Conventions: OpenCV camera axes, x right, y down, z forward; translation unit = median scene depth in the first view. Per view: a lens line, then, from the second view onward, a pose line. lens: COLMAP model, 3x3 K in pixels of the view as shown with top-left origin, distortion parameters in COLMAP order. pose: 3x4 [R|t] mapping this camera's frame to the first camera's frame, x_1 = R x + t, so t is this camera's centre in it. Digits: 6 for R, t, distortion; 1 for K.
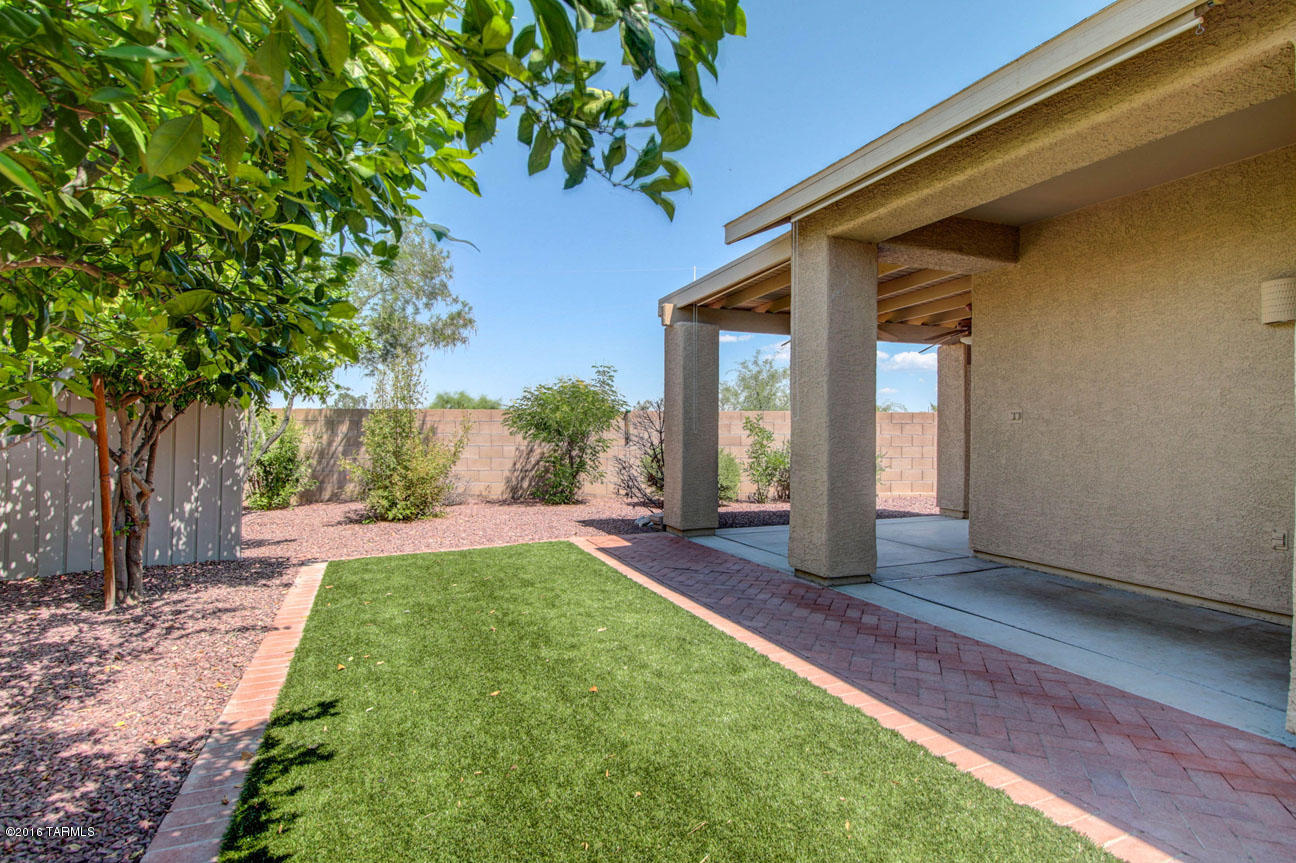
lens RADIAL K [[640.5, 0, 638.5], [0, 640.5, 430.7], [0, 0, 1]] dist [0.002177, -0.000251]
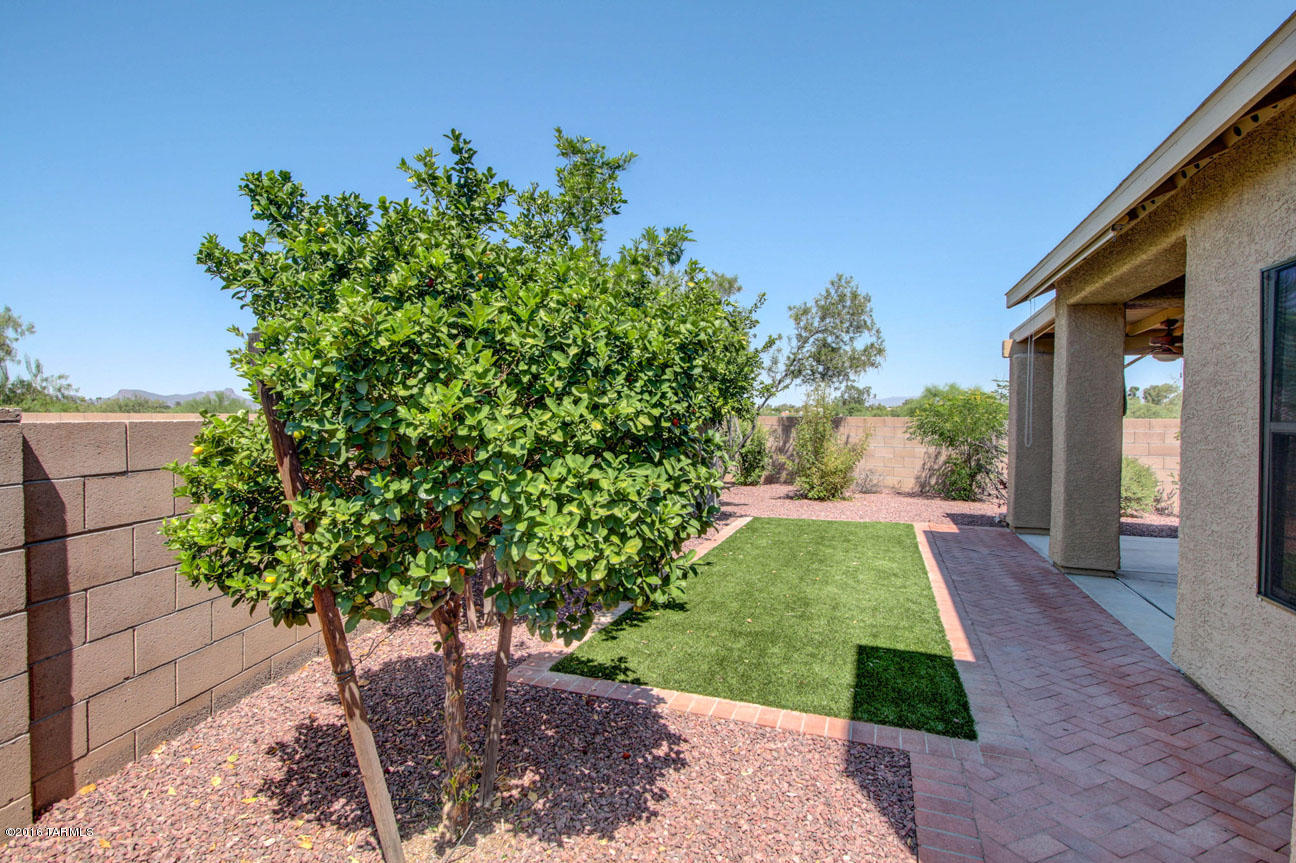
lens RADIAL K [[640.5, 0, 648.5], [0, 640.5, 430.0], [0, 0, 1]] dist [0.002177, -0.000251]
pose [[0.738377, 0.016583, -0.674184, 0.311916], [-0.006008, 0.999820, 0.018013, -0.038621], [0.674361, -0.009250, 0.738344, -0.306375]]
